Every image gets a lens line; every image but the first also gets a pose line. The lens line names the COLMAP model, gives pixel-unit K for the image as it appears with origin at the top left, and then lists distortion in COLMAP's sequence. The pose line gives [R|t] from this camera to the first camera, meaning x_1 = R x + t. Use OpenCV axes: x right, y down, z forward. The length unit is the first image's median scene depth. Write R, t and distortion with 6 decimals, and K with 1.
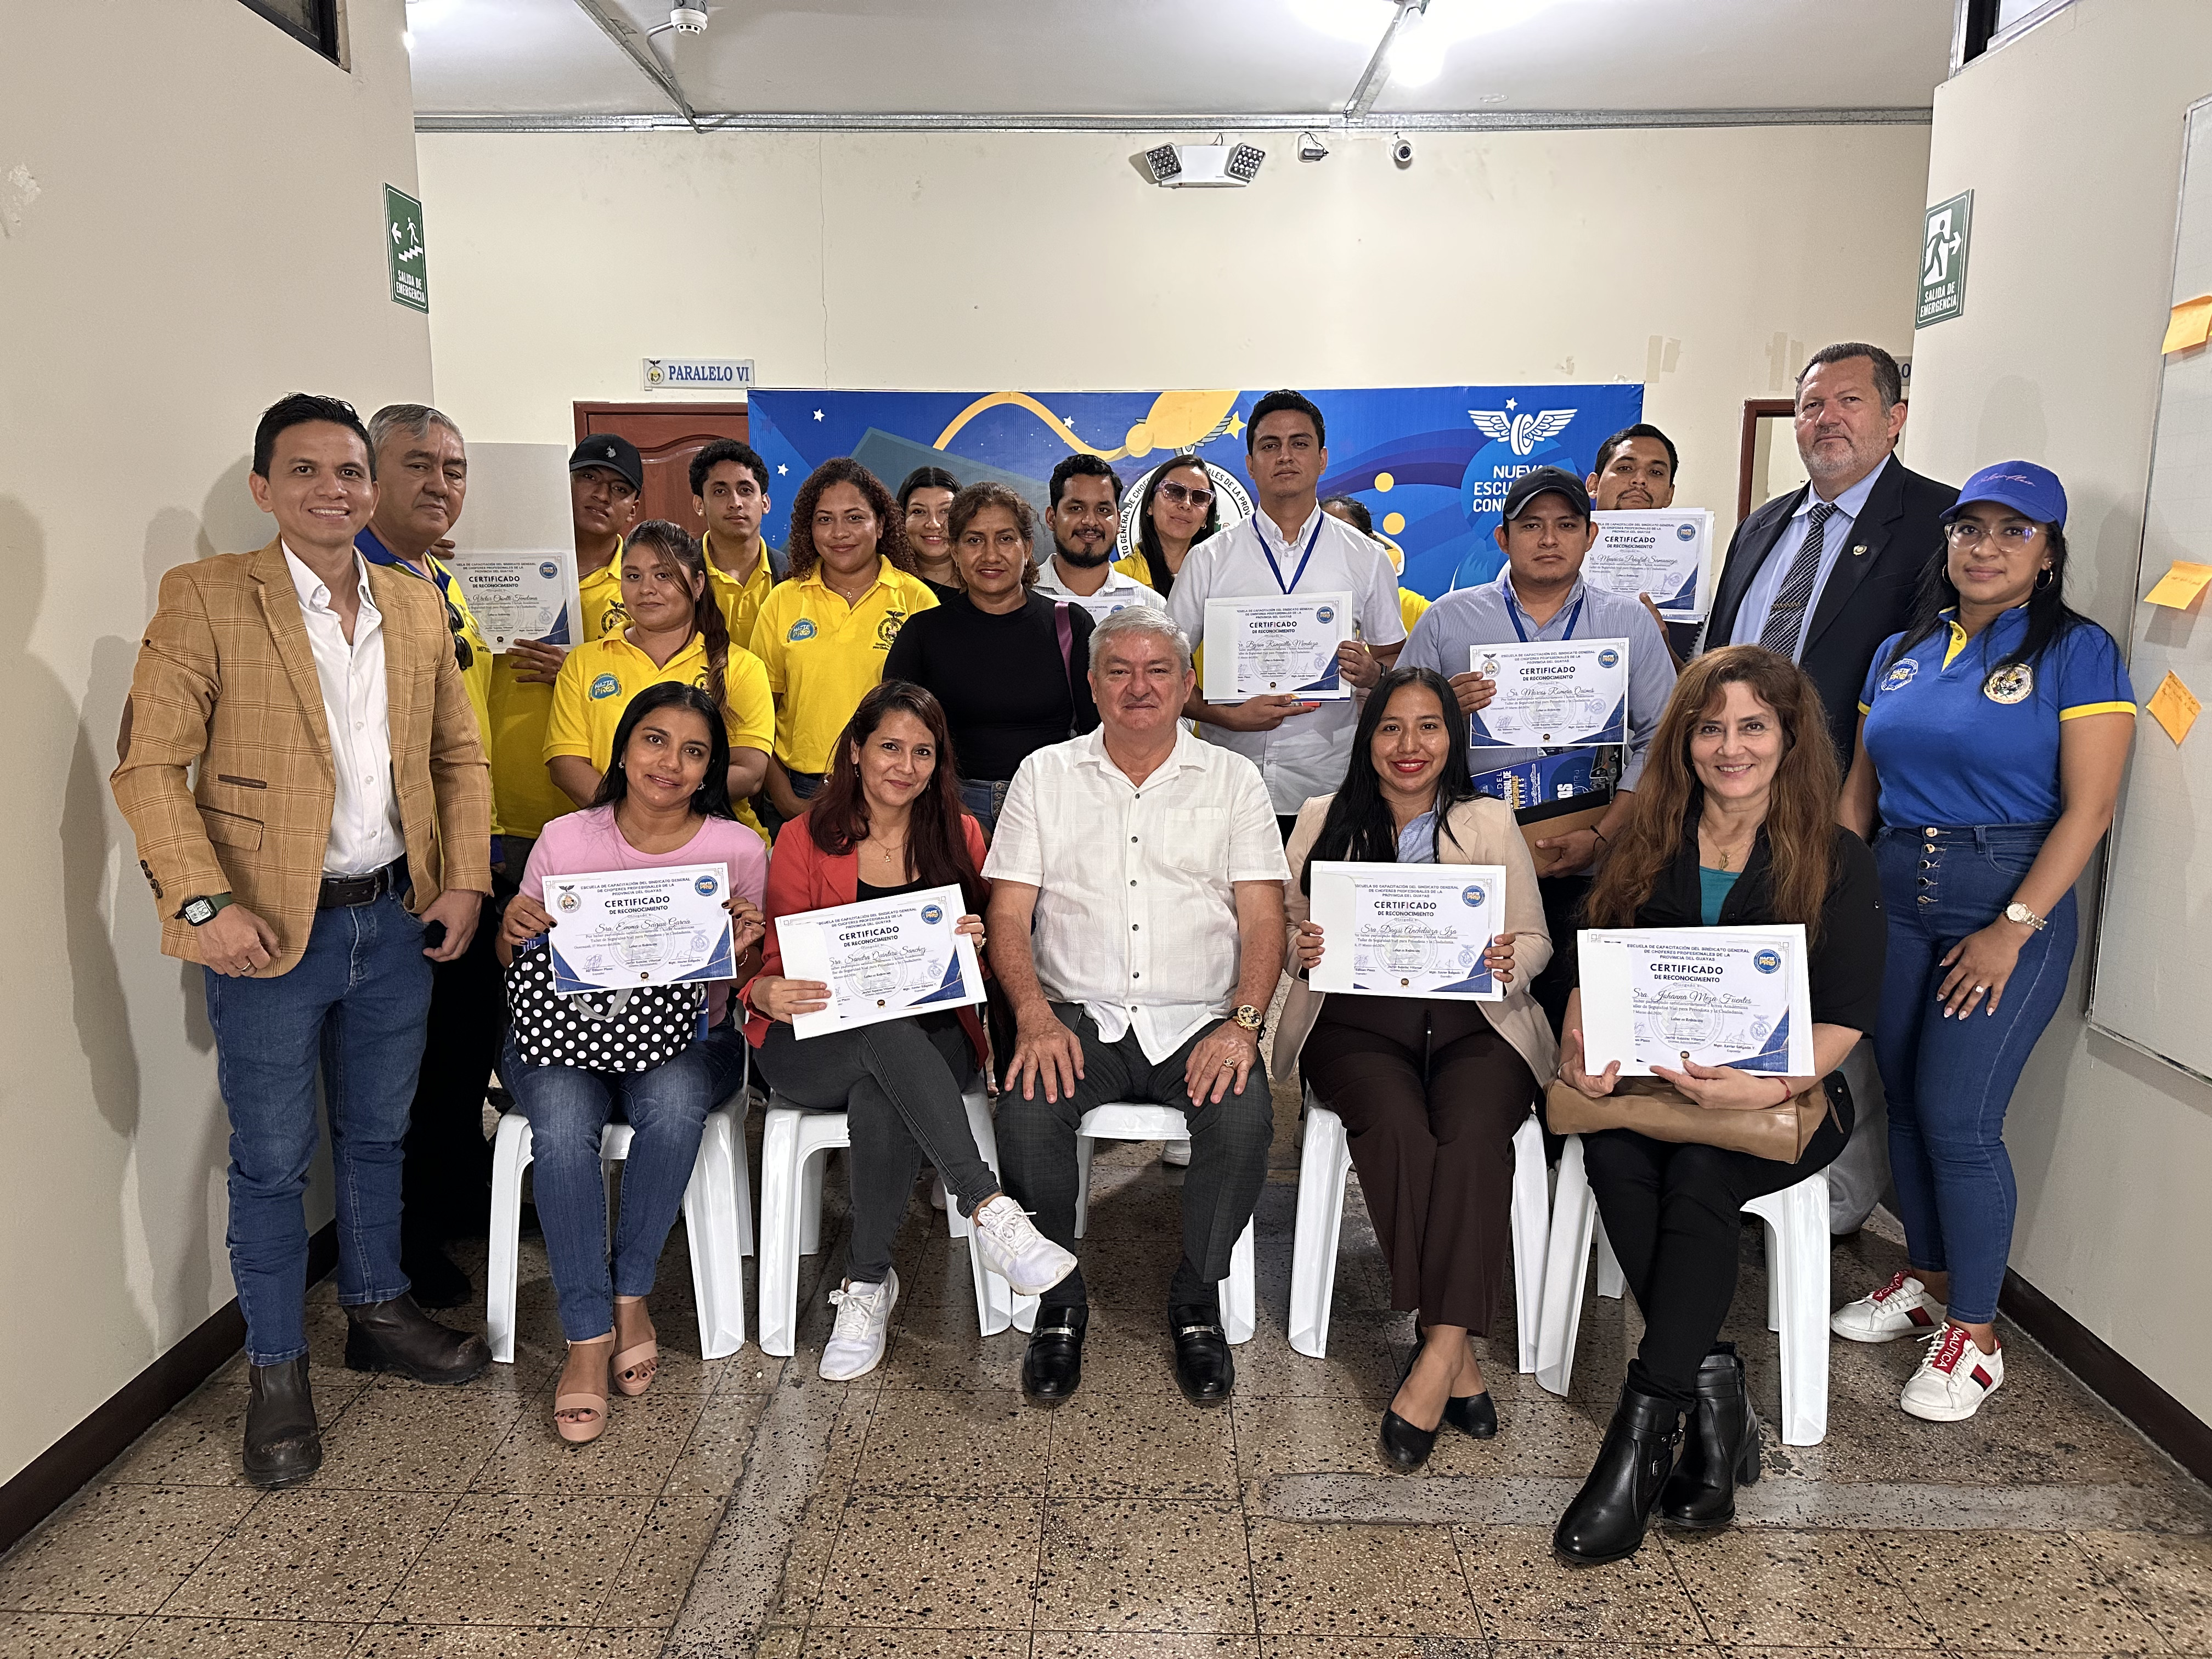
lens RADIAL K [[1574.2, 0, 1100.3], [0, 1574.2, 821.7], [0, 0, 1]] dist [0.032093, -0.031540]
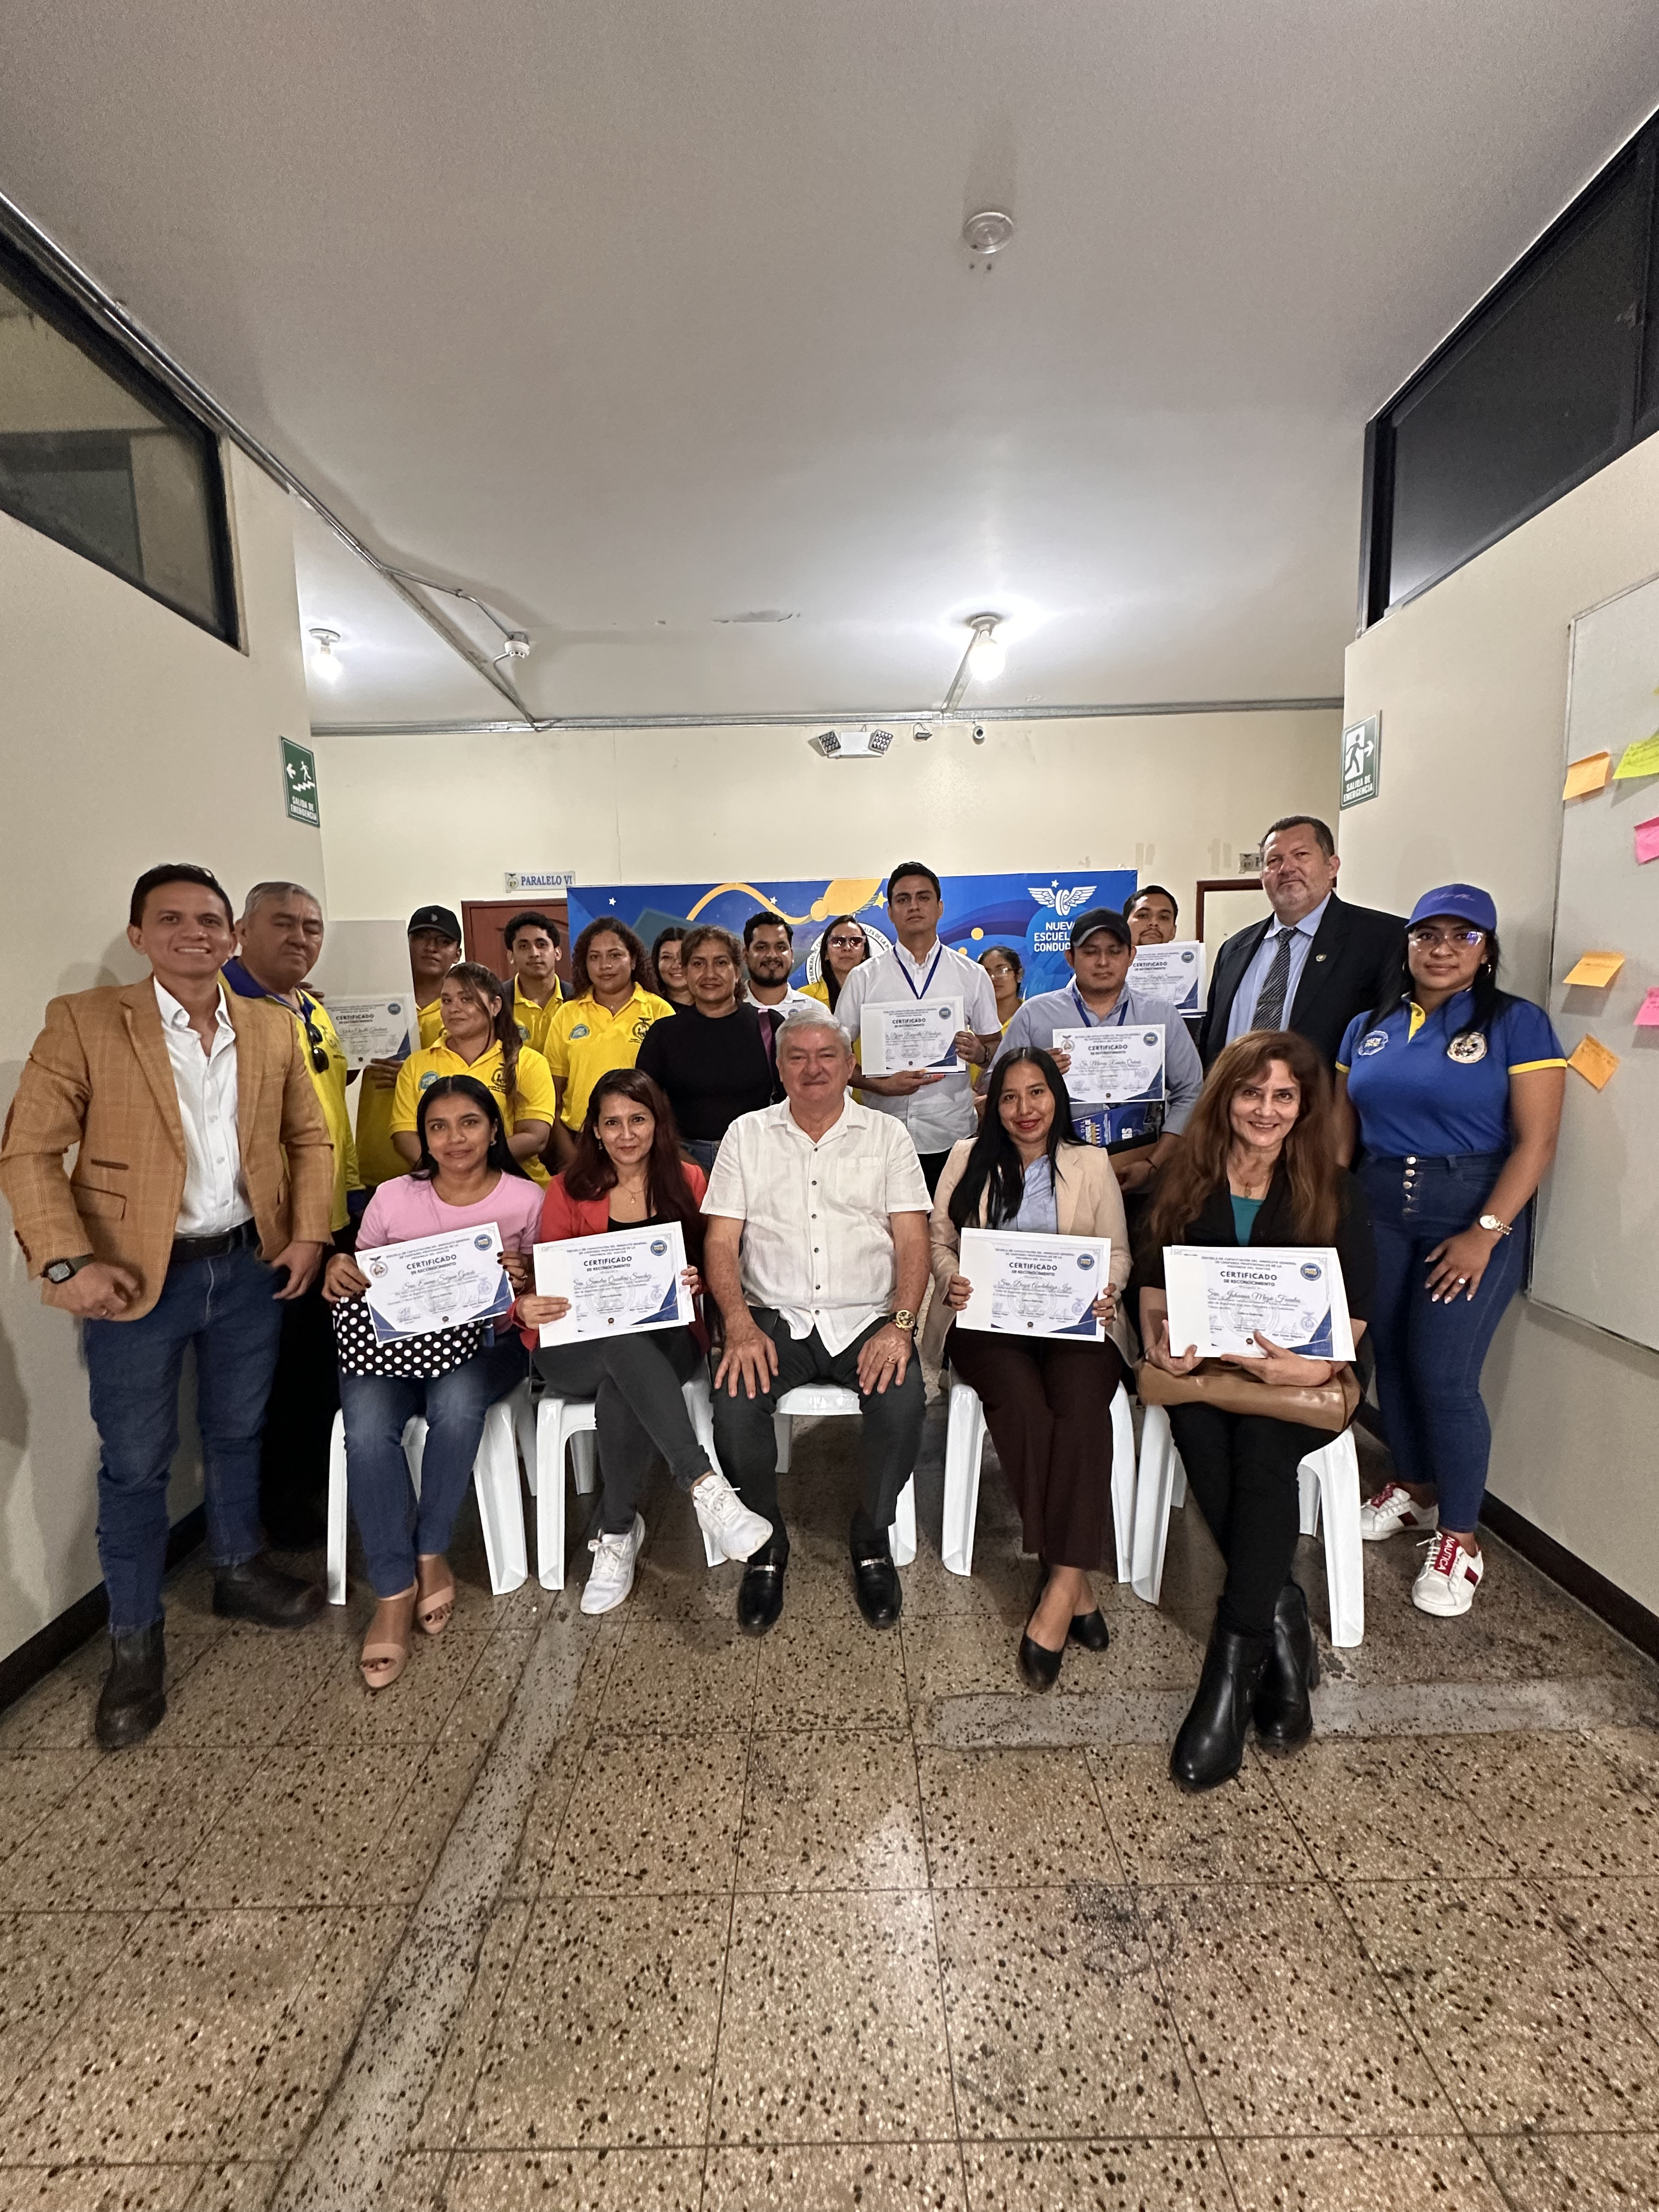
lens RADIAL K [[887.3, 0, 816.9], [0, 887.3, 1109.0], [0, 0, 1]] dist [-0.011962, 0.000543]
pose [[0.999516, -0.030625, 0.005449, 0.024195], [0.030827, 0.998645, -0.041919, -0.021208], [-0.004158, 0.042067, 0.999106, 0.265888]]
